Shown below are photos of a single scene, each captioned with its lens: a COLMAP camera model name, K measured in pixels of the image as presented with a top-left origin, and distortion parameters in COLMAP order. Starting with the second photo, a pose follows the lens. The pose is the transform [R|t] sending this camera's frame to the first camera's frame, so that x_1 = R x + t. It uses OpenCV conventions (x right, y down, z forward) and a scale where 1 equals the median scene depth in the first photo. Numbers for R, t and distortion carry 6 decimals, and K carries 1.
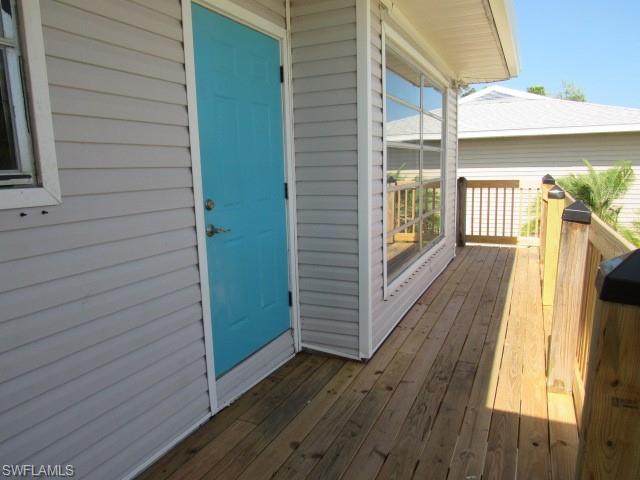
lens RADIAL K [[456.6, 0, 320.2], [0, 456.6, 239.9], [0, 0, 1]] dist [-0.020110, 0.015962]
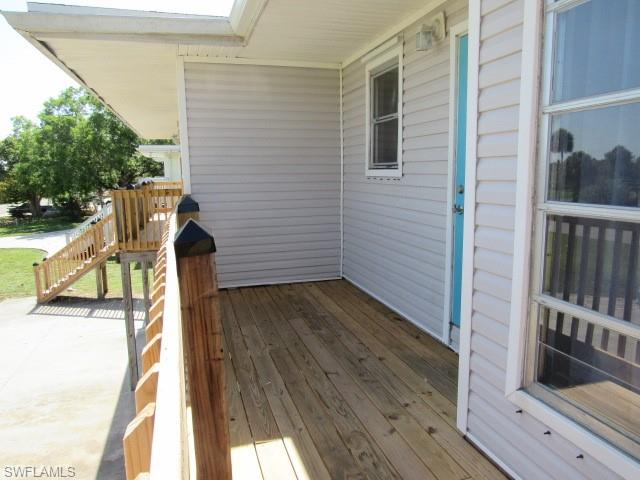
lens RADIAL K [[456.6, 0, 319.9], [0, 456.6, 242.0], [0, 0, 1]] dist [-0.020110, 0.015962]
pose [[-0.748744, 0.128265, -0.650331, 0.892552], [-0.079704, 0.956560, 0.280428, -0.257120], [0.658050, 0.261803, -0.705995, 1.648153]]
